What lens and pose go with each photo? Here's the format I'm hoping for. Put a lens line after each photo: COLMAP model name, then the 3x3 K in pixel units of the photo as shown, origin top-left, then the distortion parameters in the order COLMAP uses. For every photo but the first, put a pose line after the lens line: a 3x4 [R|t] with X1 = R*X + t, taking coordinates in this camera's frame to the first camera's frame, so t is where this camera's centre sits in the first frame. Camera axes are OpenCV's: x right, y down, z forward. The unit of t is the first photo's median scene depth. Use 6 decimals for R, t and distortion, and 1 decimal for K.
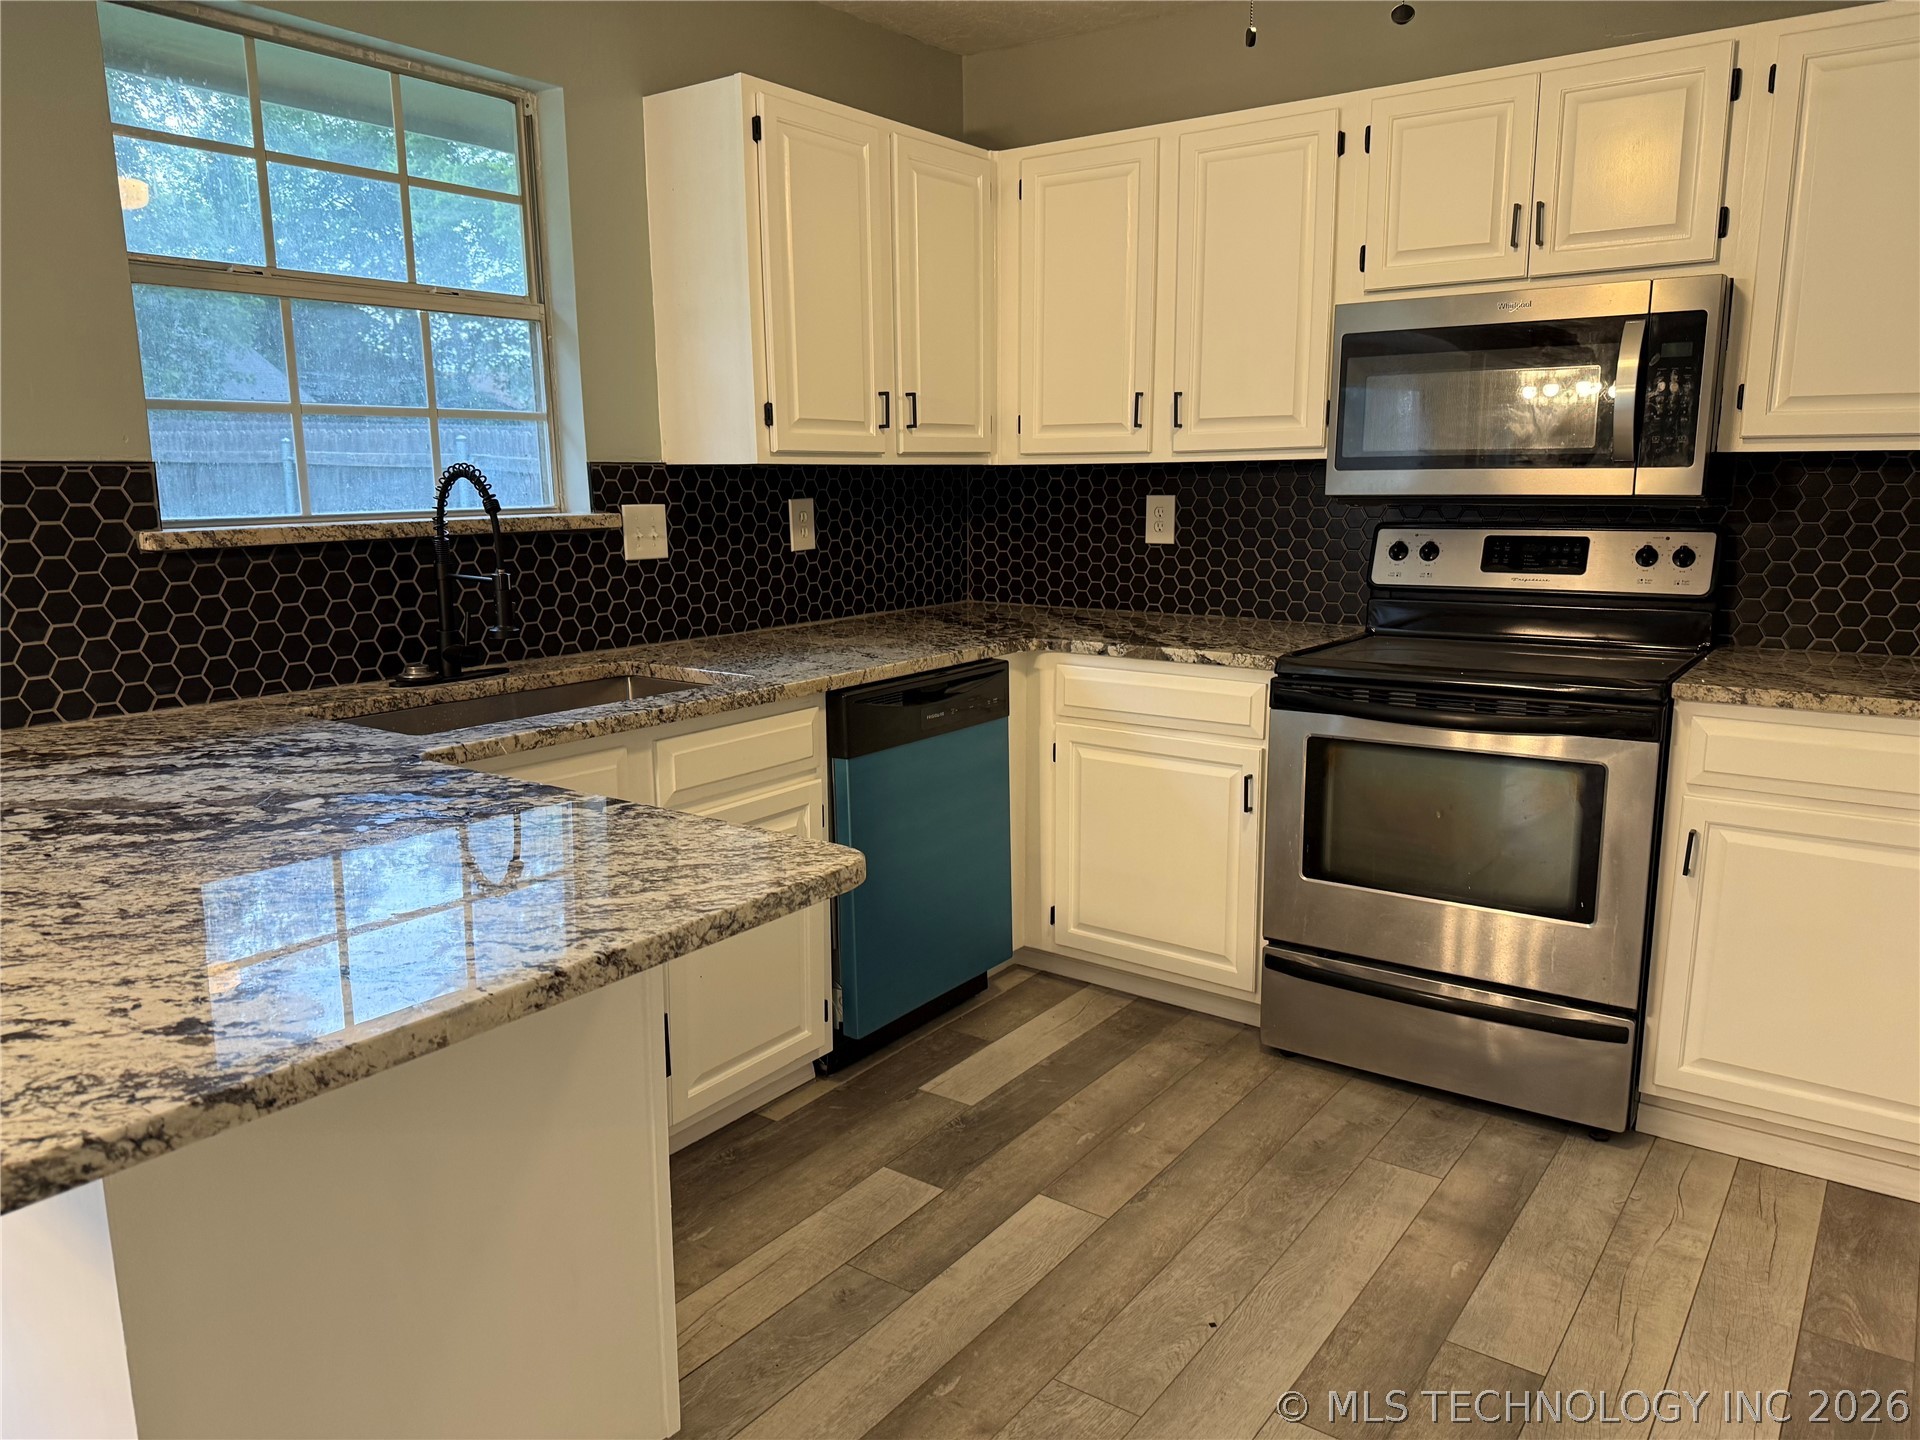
lens RADIAL K [[1342.6, 0, 947.1], [0, 1342.6, 731.8], [0, 0, 1]] dist [0.130927, -0.261218]
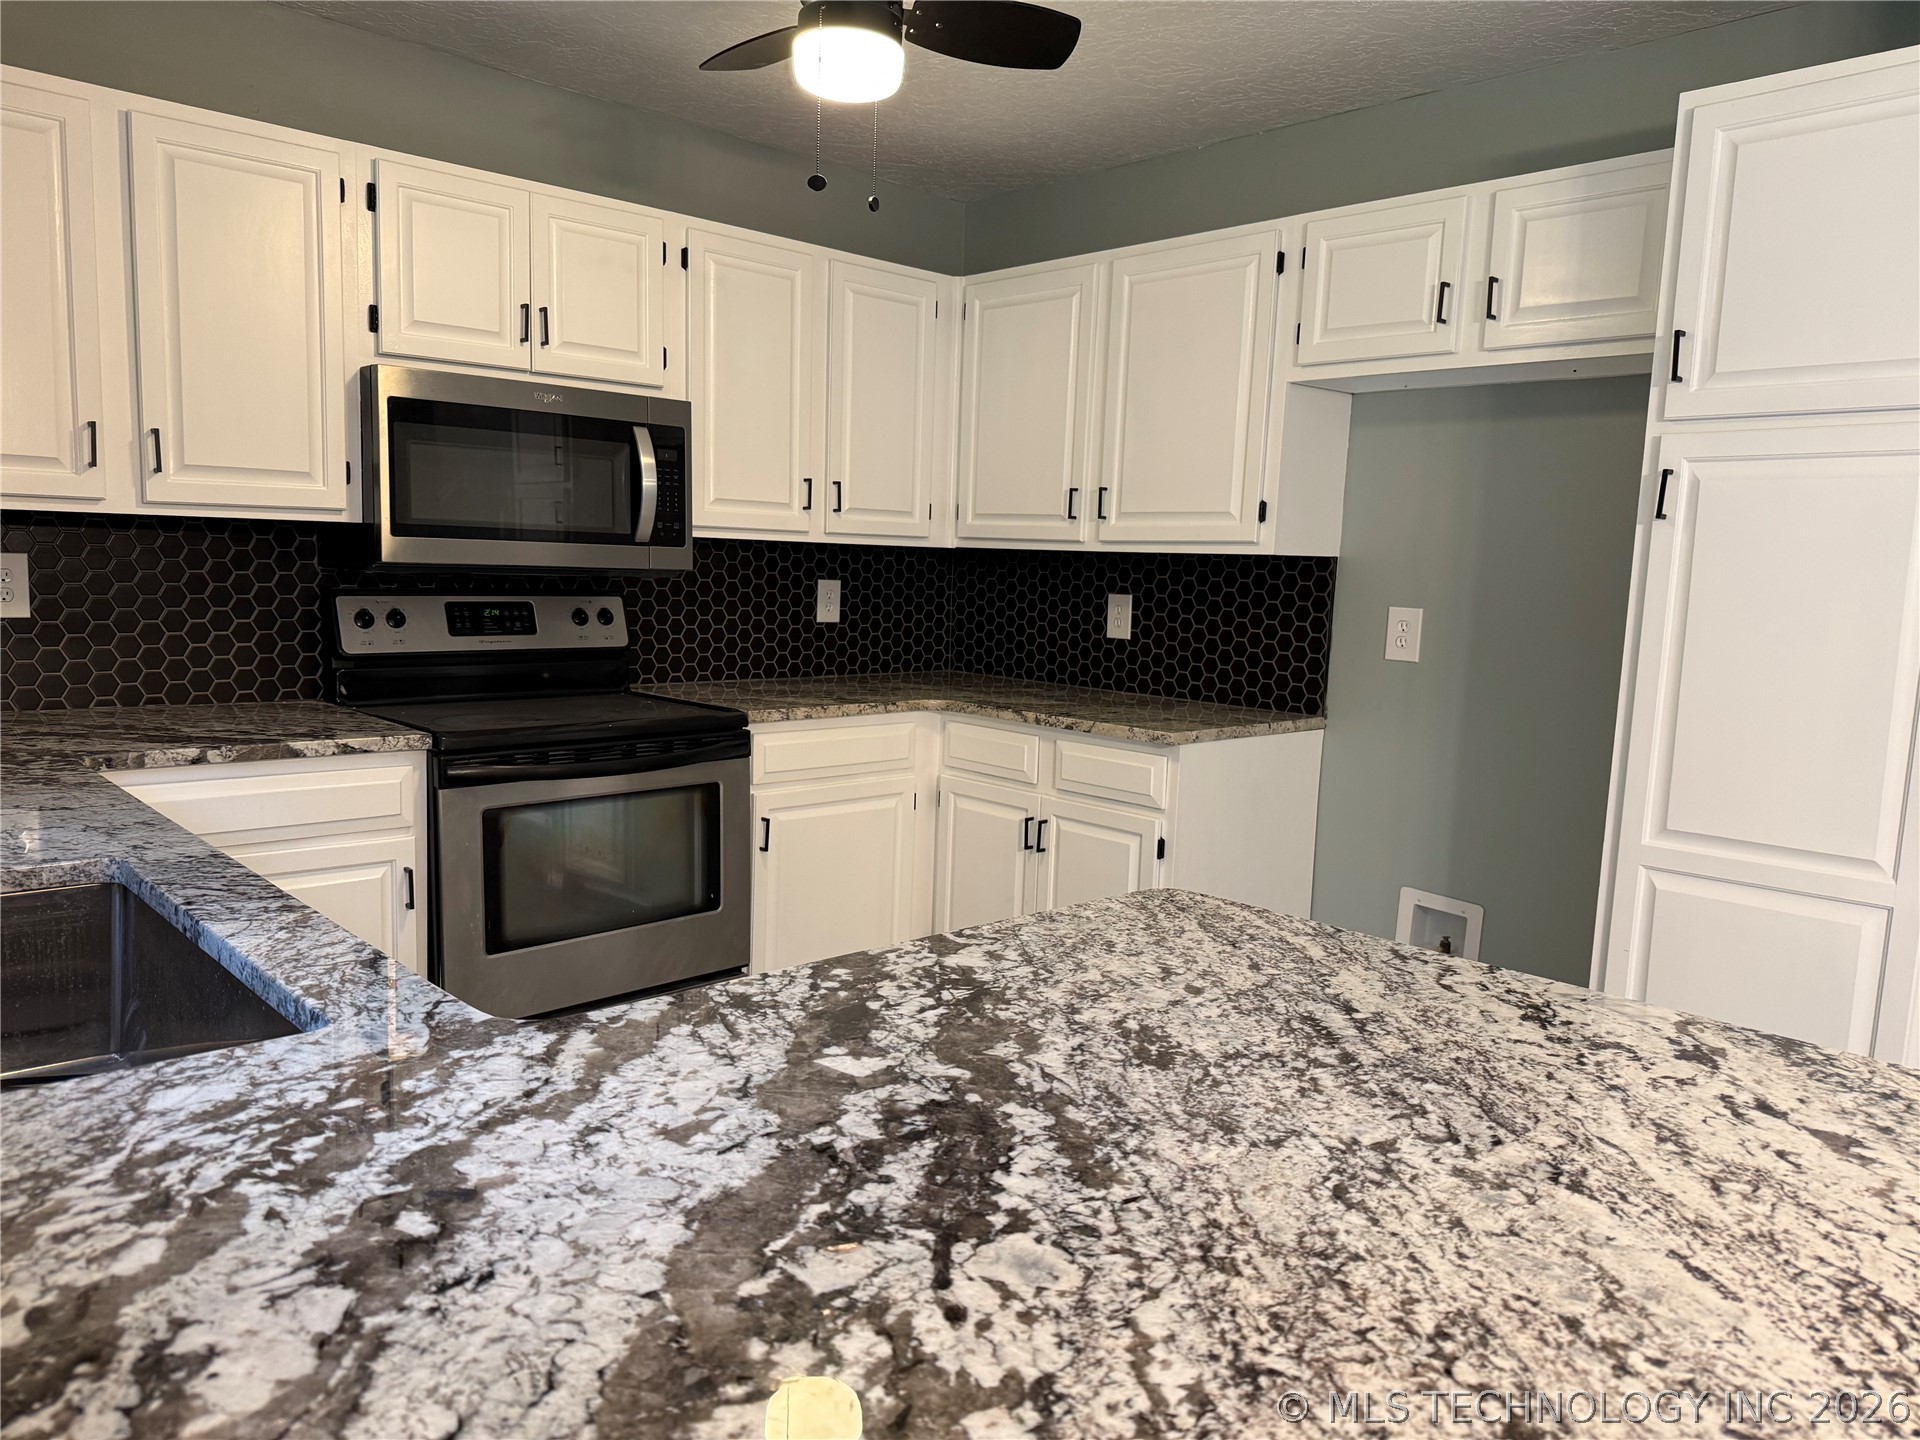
lens RADIAL K [[1353.3, 0, 957.6], [0, 1353.3, 732.5], [0, 0, 1]] dist [0.117164, -0.220381]
pose [[0.182767, -0.113798, 0.976548, -0.616961], [0.147089, 0.985265, 0.087285, -0.086517], [-0.972091, 0.127687, 0.196812, 0.464977]]
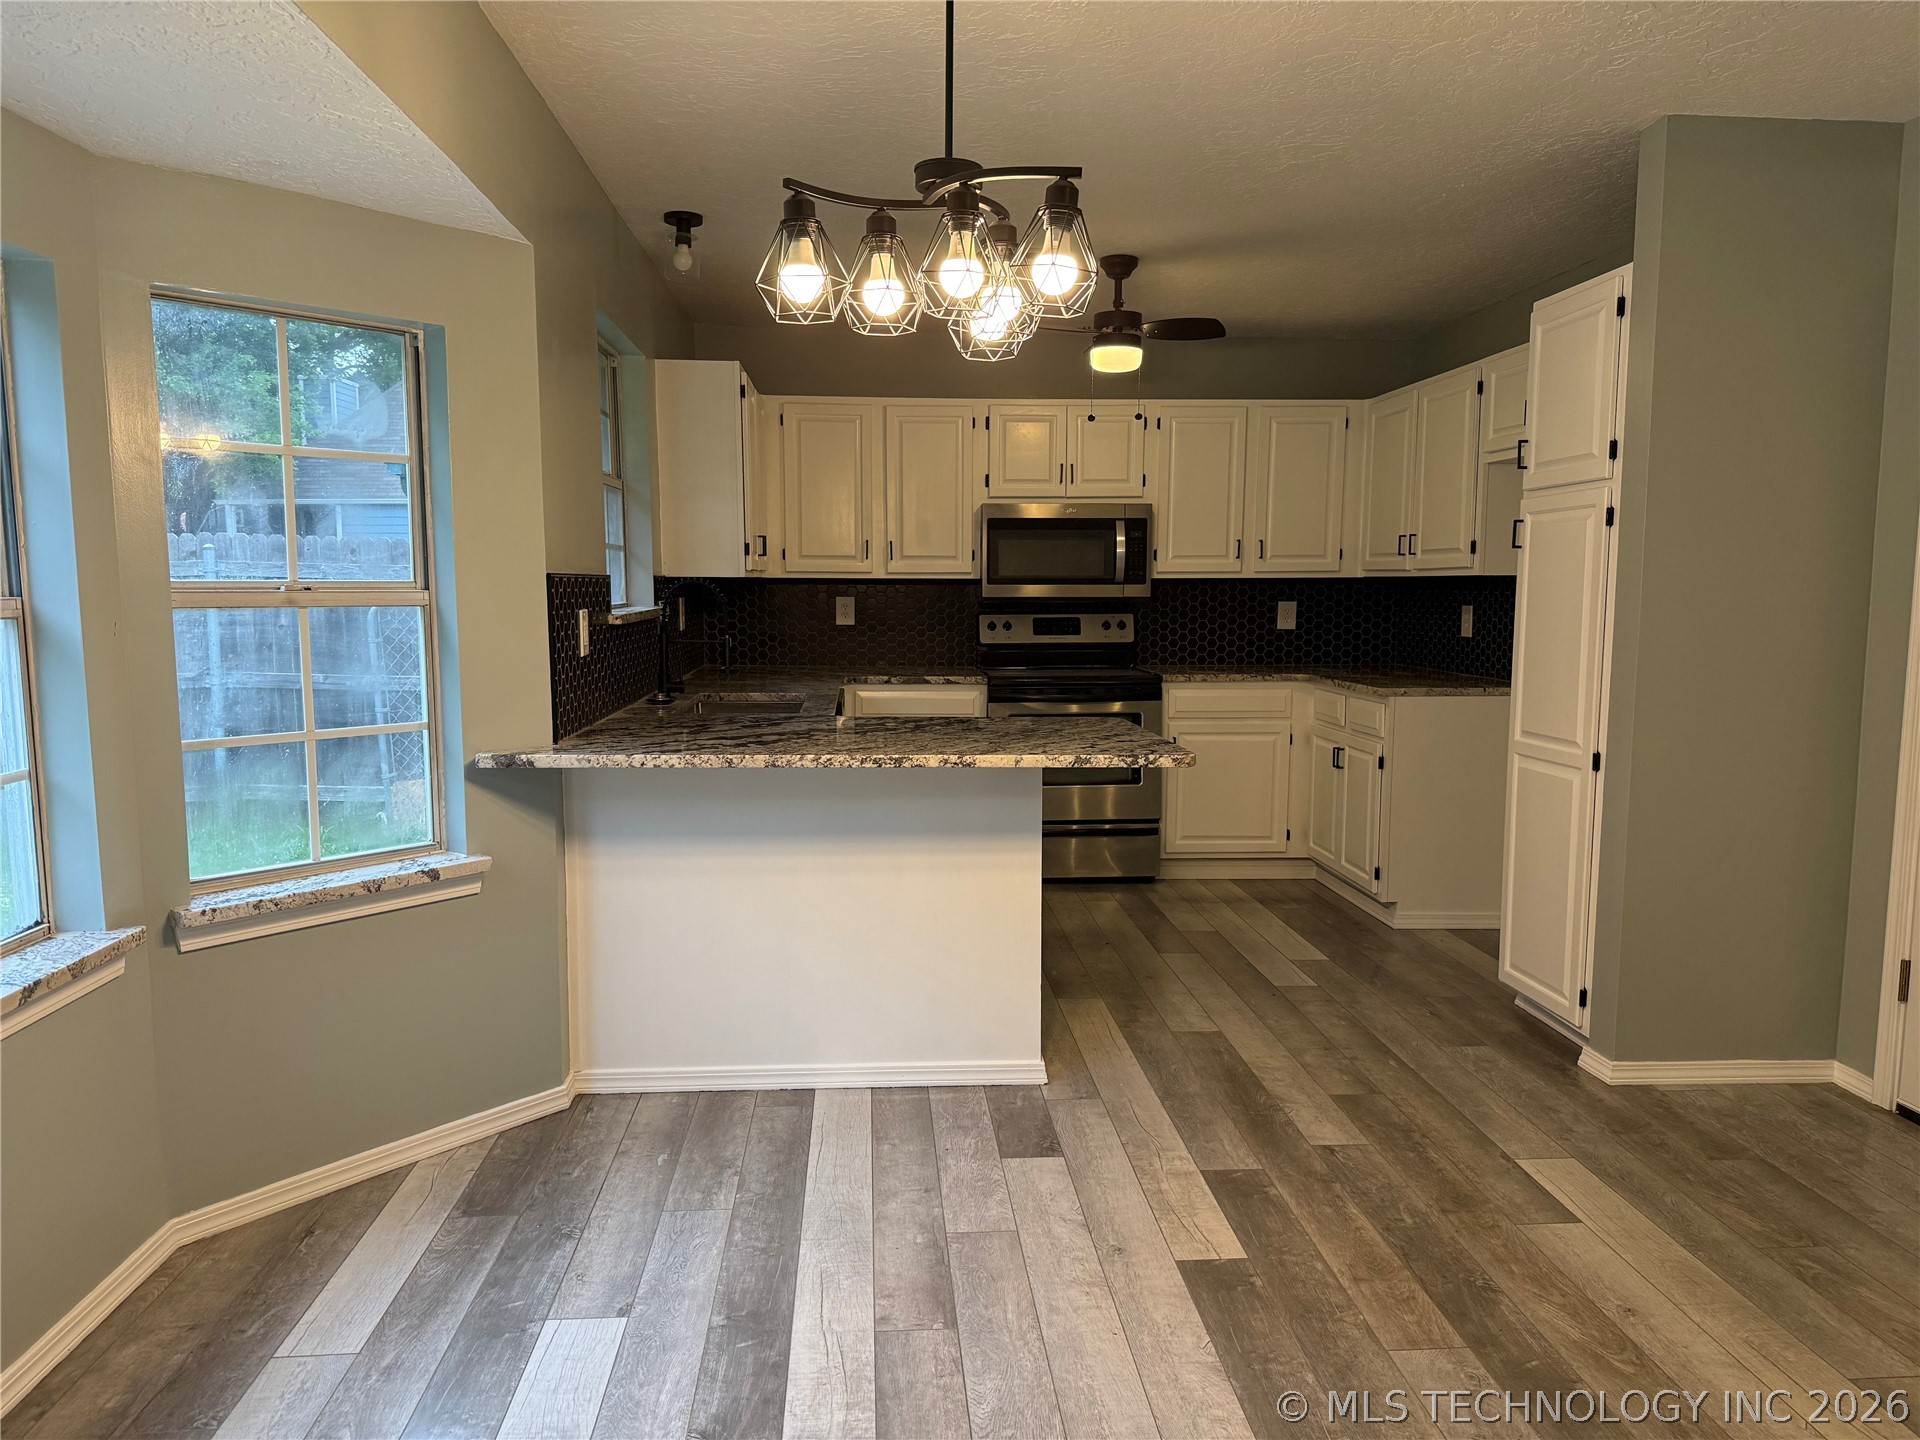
lens RADIAL K [[1353.3, 0, 957.6], [0, 1353.3, 732.5], [0, 0, 1]] dist [0.117164, -0.220381]
pose [[0.763796, -0.062000, 0.642473, -1.073758], [0.112673, 0.992900, -0.038133, 0.096109], [-0.635547, 0.101516, 0.765359, -0.482595]]
